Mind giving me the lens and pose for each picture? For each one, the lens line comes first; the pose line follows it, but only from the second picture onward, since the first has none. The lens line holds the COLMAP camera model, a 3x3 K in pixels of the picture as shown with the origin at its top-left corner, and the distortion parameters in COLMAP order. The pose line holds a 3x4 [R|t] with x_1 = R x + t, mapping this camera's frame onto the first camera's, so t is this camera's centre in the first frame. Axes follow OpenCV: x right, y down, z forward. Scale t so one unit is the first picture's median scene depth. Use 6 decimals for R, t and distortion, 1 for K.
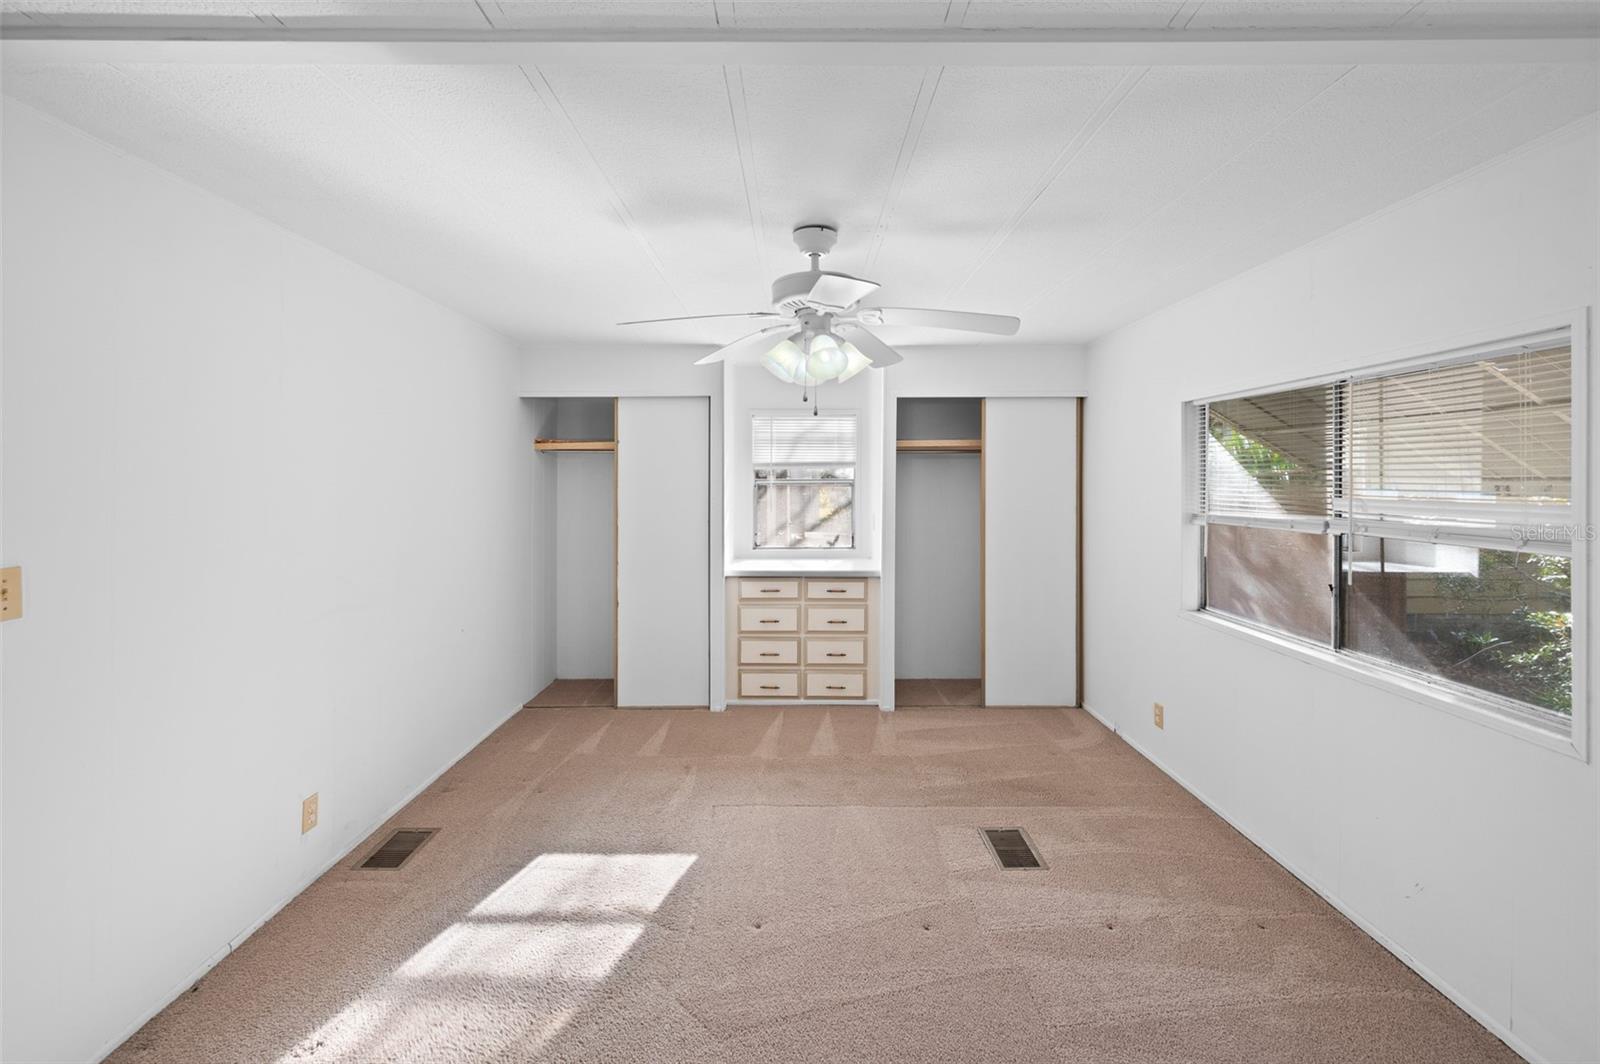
lens RADIAL K [[652.1, 0, 803.9], [0, 652.1, 512.0], [0, 0, 1]] dist [-0.000989, -0.000279]
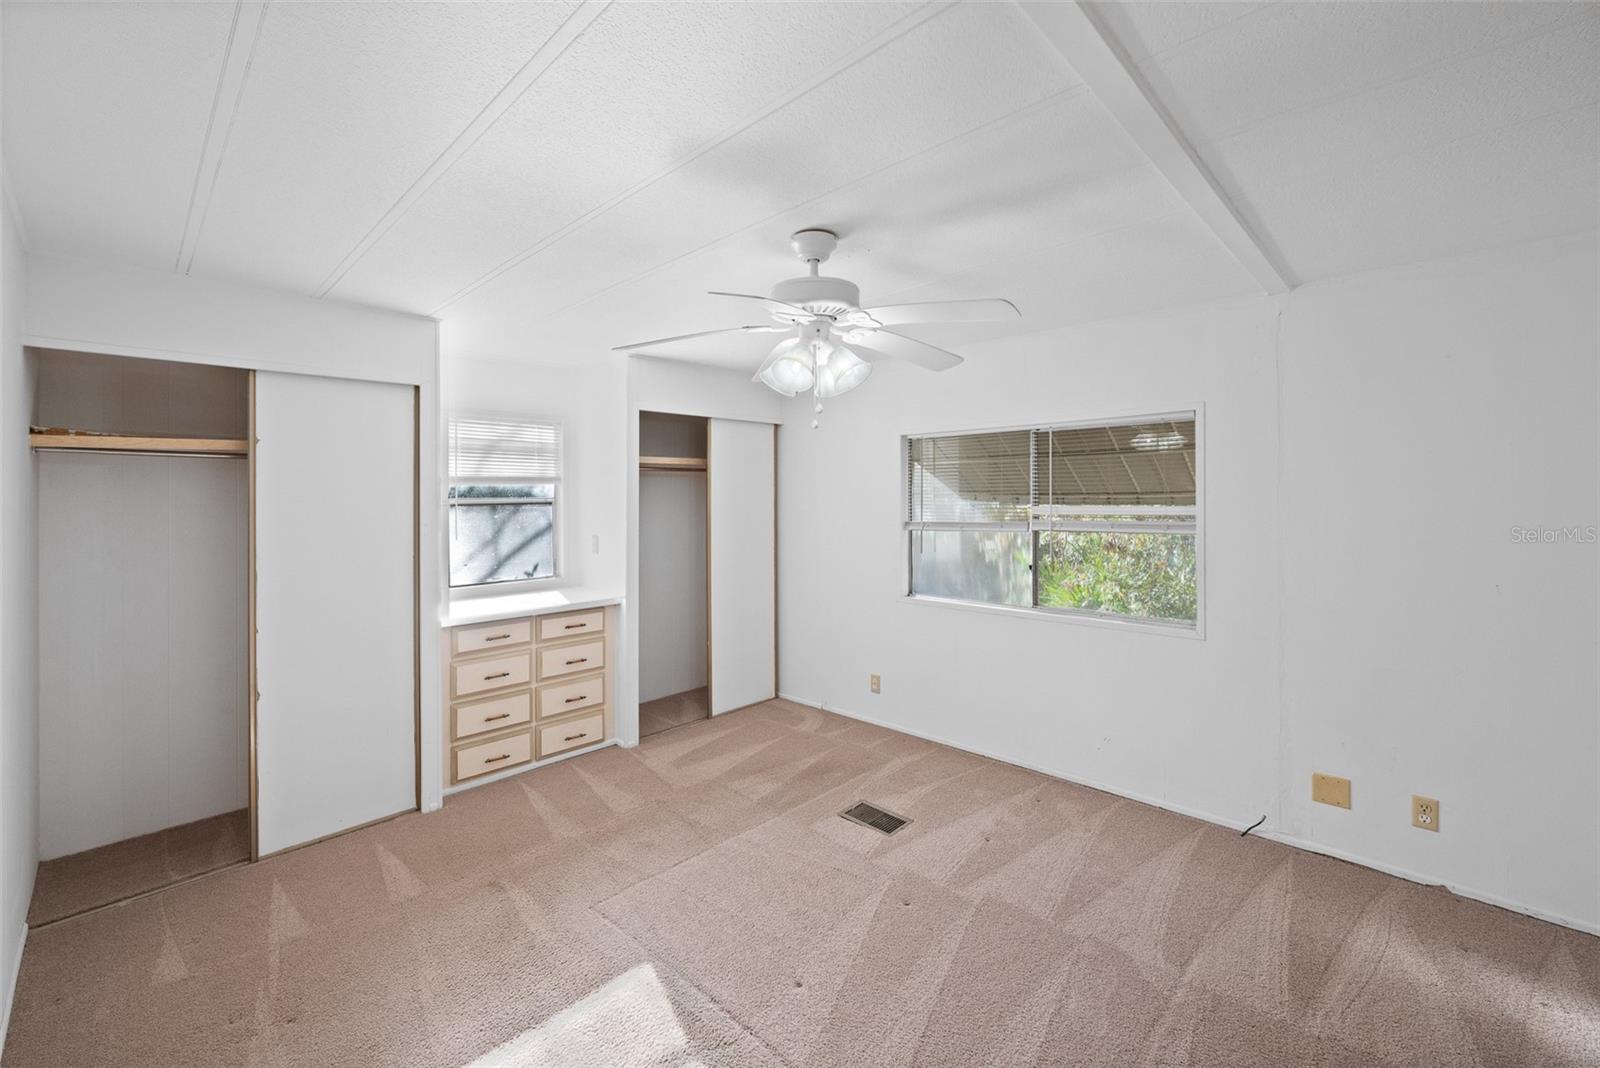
lens RADIAL K [[649.0, 0, 800.0], [0, 649.0, 534.0], [0, 0, 1]] dist [0.000592, -0.000136]
pose [[0.704889, -0.045853, 0.707834, -0.352394], [0.041893, 0.998858, 0.022986, -0.008930], [-0.708079, 0.013451, 0.706005, 0.177924]]
